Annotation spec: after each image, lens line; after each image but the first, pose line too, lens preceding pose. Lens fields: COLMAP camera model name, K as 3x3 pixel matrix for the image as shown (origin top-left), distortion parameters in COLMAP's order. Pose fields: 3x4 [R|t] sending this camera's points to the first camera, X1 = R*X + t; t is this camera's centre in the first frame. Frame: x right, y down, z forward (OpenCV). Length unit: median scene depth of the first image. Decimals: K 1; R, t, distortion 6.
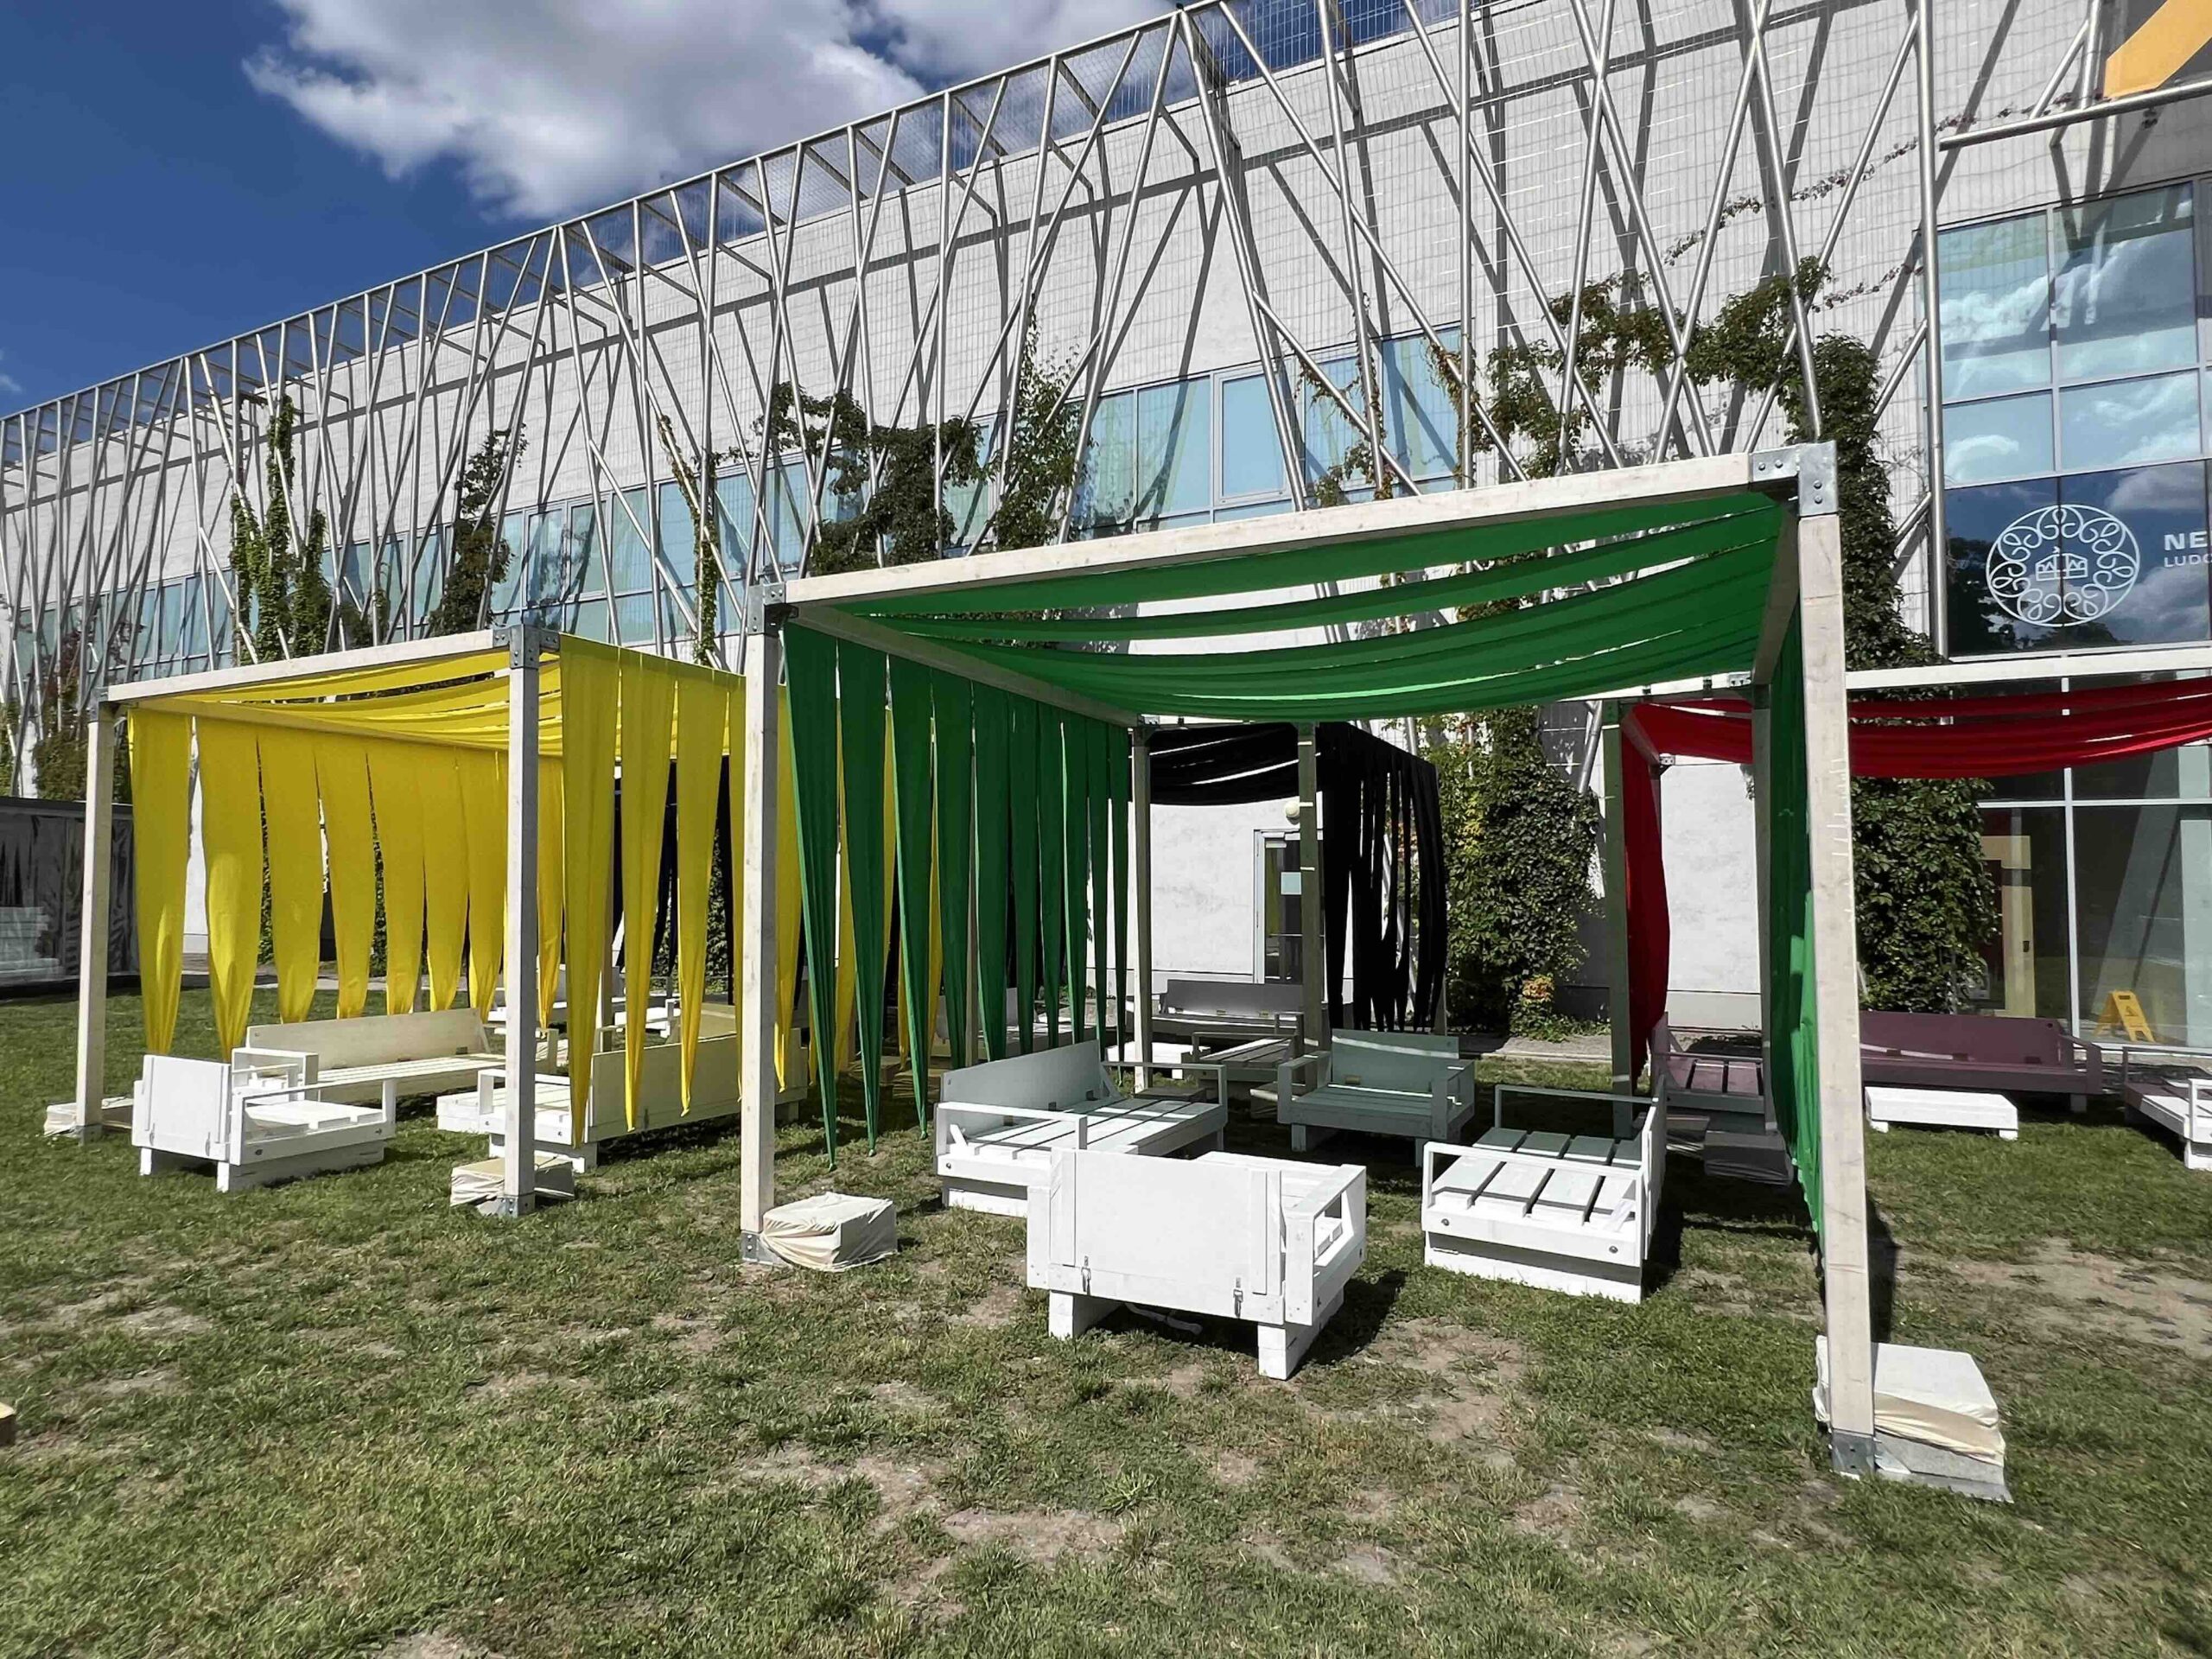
lens RADIAL K [[1210.5, 0, 1106.4], [0, 1210.5, 832.4], [0, 0, 1]] dist [-0.003249, -0.001035]
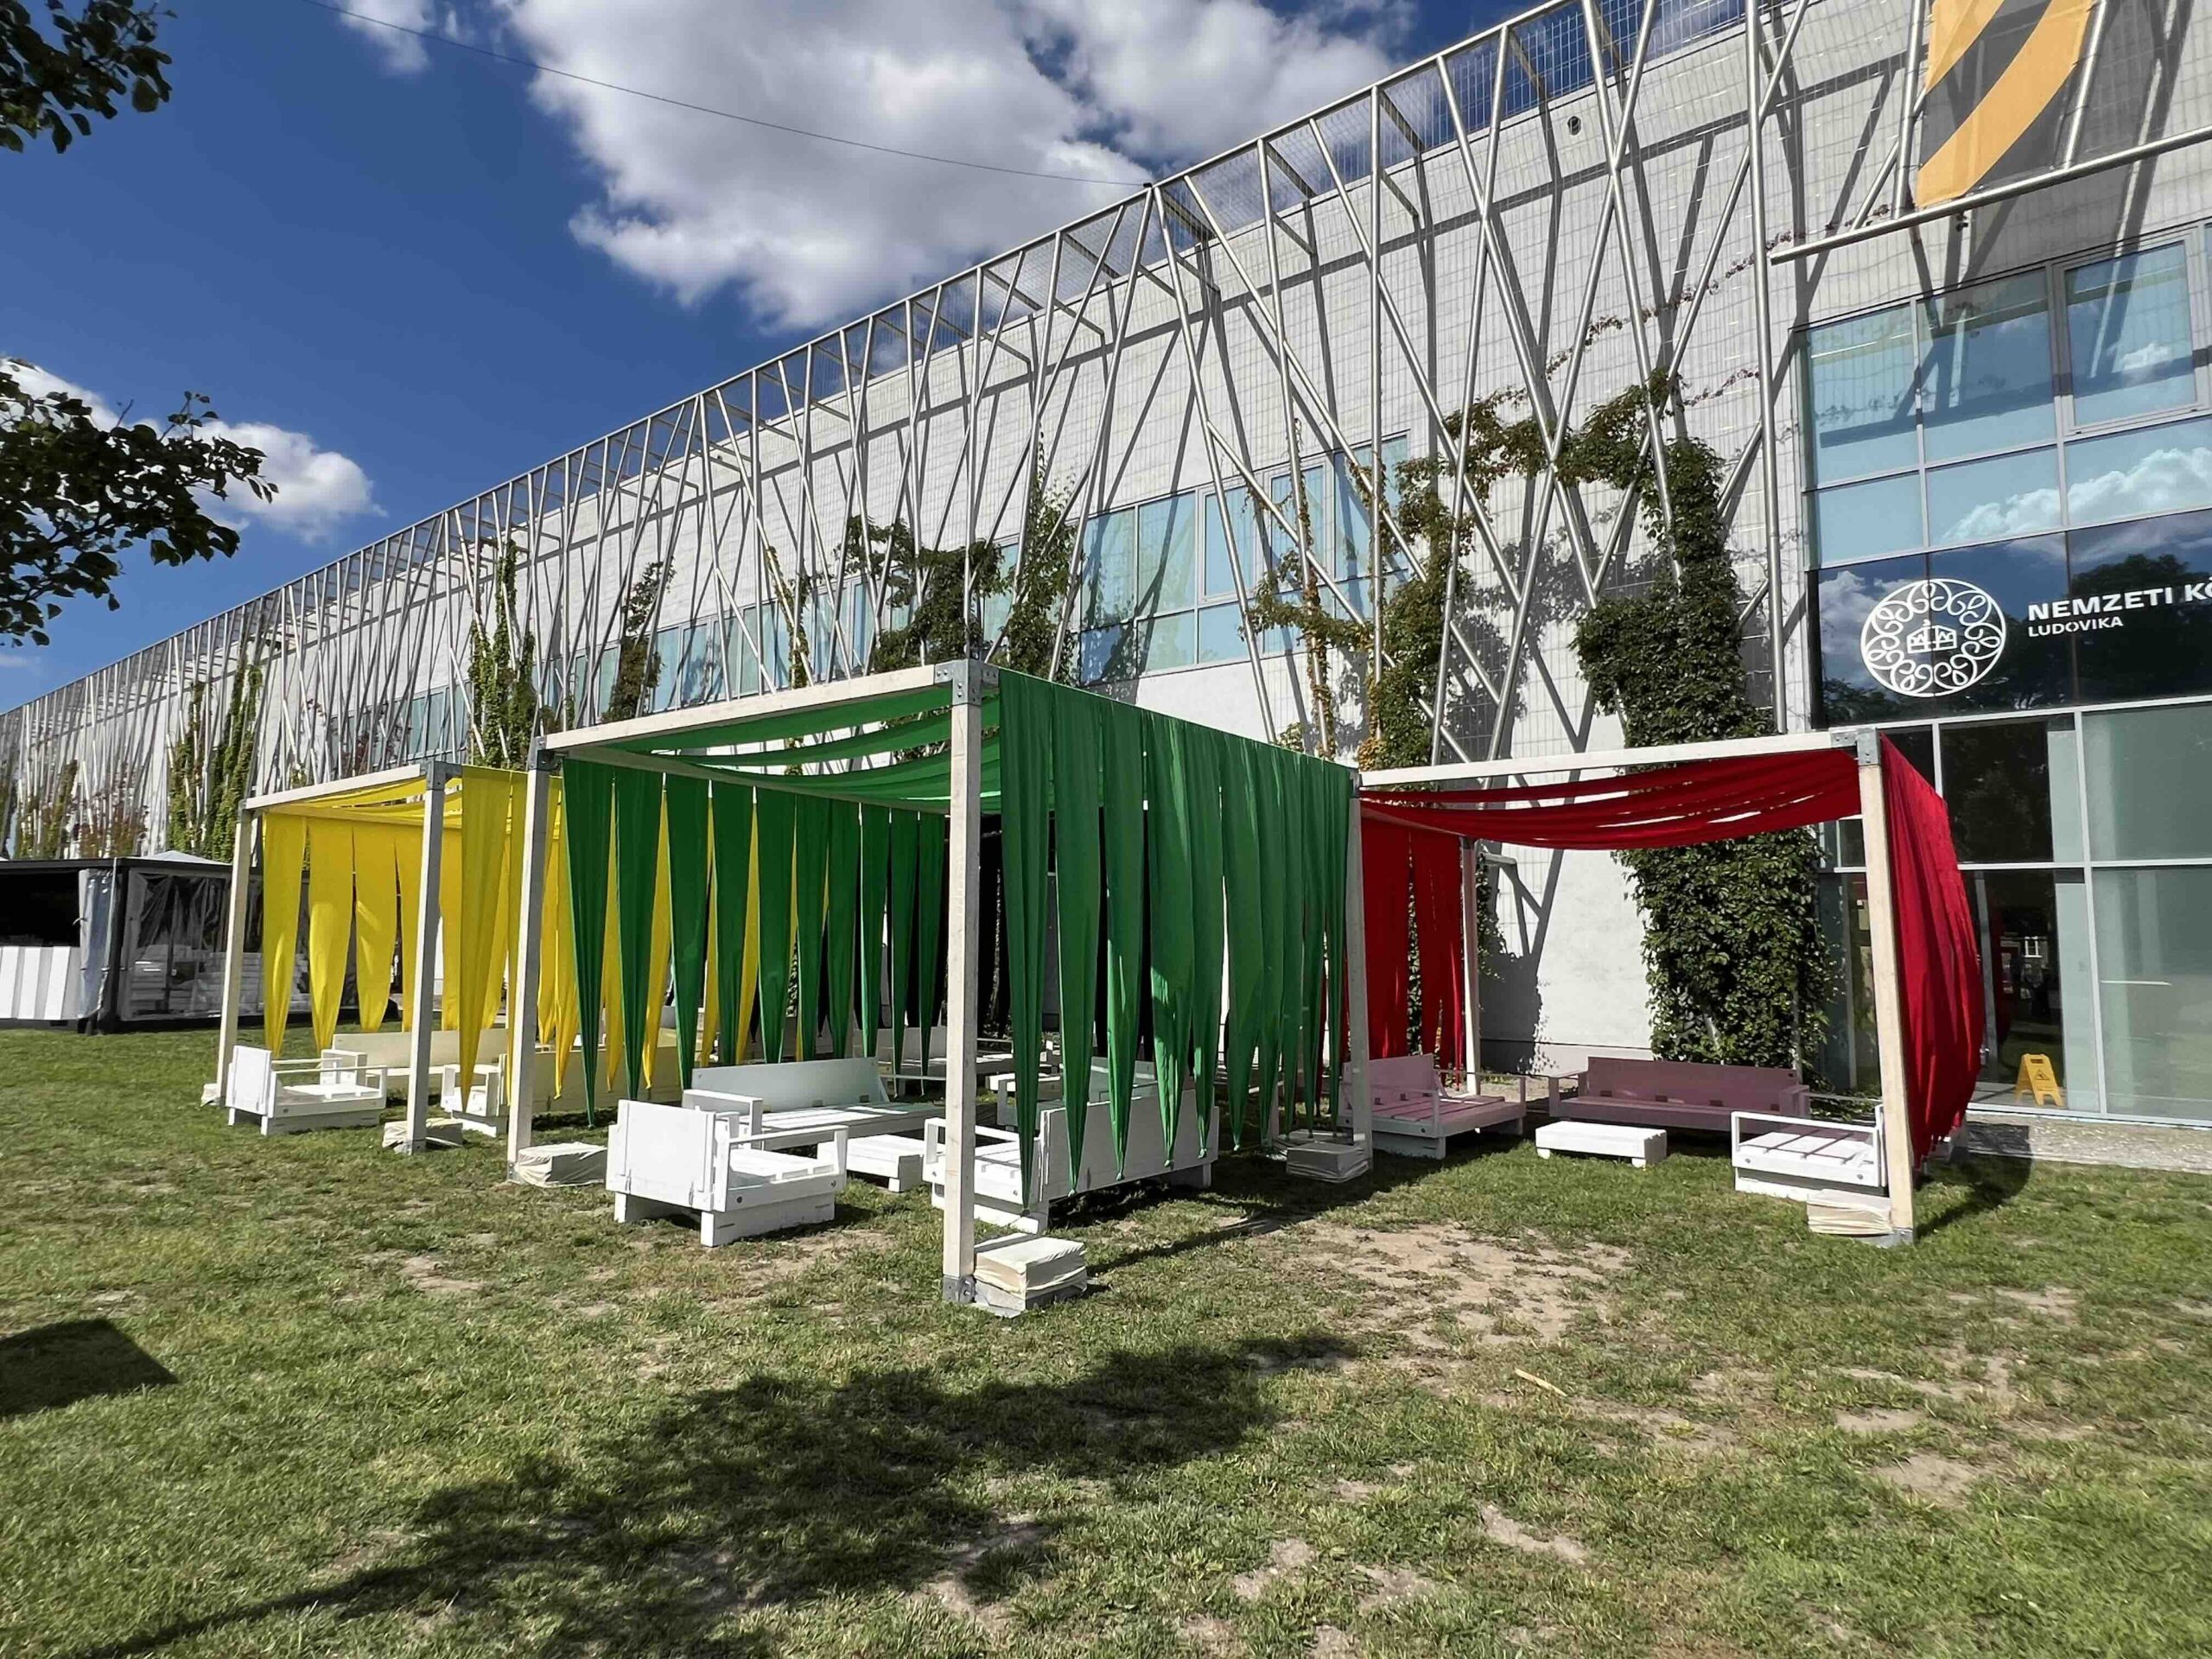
lens RADIAL K [[1210.5, 0, 1098.8], [0, 1210.5, 829.9], [0, 0, 1]] dist [-0.003249, -0.001035]
pose [[0.980457, -0.012002, -0.196367, 0.261461], [0.002006, 0.998695, -0.051025, -0.004064], [0.196723, 0.049633, 0.979202, -0.132746]]
